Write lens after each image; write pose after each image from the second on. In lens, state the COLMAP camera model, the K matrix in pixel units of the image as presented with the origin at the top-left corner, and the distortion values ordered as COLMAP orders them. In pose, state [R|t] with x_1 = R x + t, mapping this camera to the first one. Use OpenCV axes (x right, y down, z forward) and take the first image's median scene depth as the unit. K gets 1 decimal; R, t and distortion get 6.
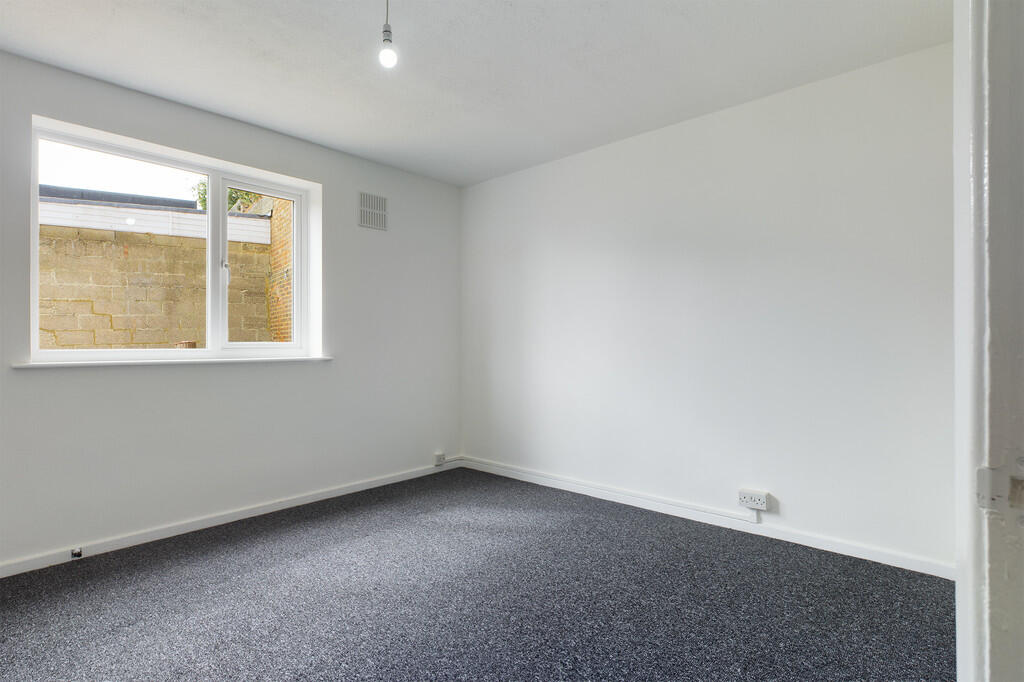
lens RADIAL K [[519.3, 0, 510.2], [0, 519.3, 340.6], [0, 0, 1]] dist [0.004951, 0.000352]
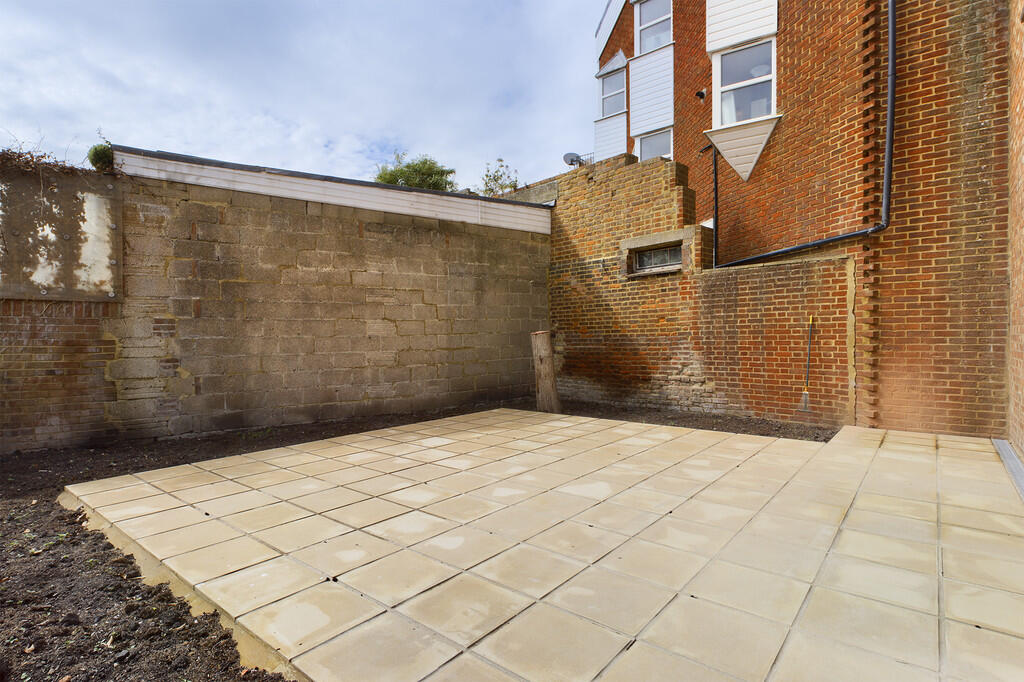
lens RADIAL K [[519.3, 0, 513.4], [0, 519.3, 339.5], [0, 0, 1]] dist [0.004951, 0.000352]
pose [[0.998103, -0.000583, 0.061560, -0.700039], [-0.000331, 0.999890, 0.014843, 0.001846], [-0.061561, -0.014835, 0.997993, 0.008379]]
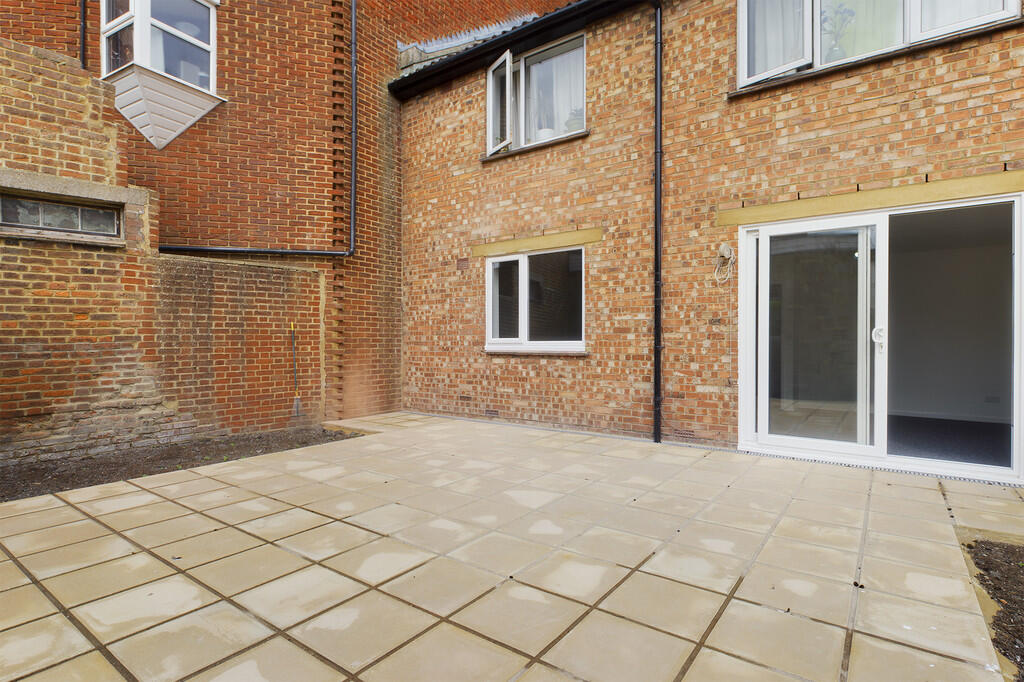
lens RADIAL K [[519.3, 0, 511.9], [0, 519.3, 341.6], [0, 0, 1]] dist [0.004951, 0.000352]
pose [[-0.114846, 0.004724, 0.993372, -1.093225], [-0.006701, 0.999962, -0.005530, 0.010692], [-0.993361, -0.007292, -0.114810, 0.595726]]
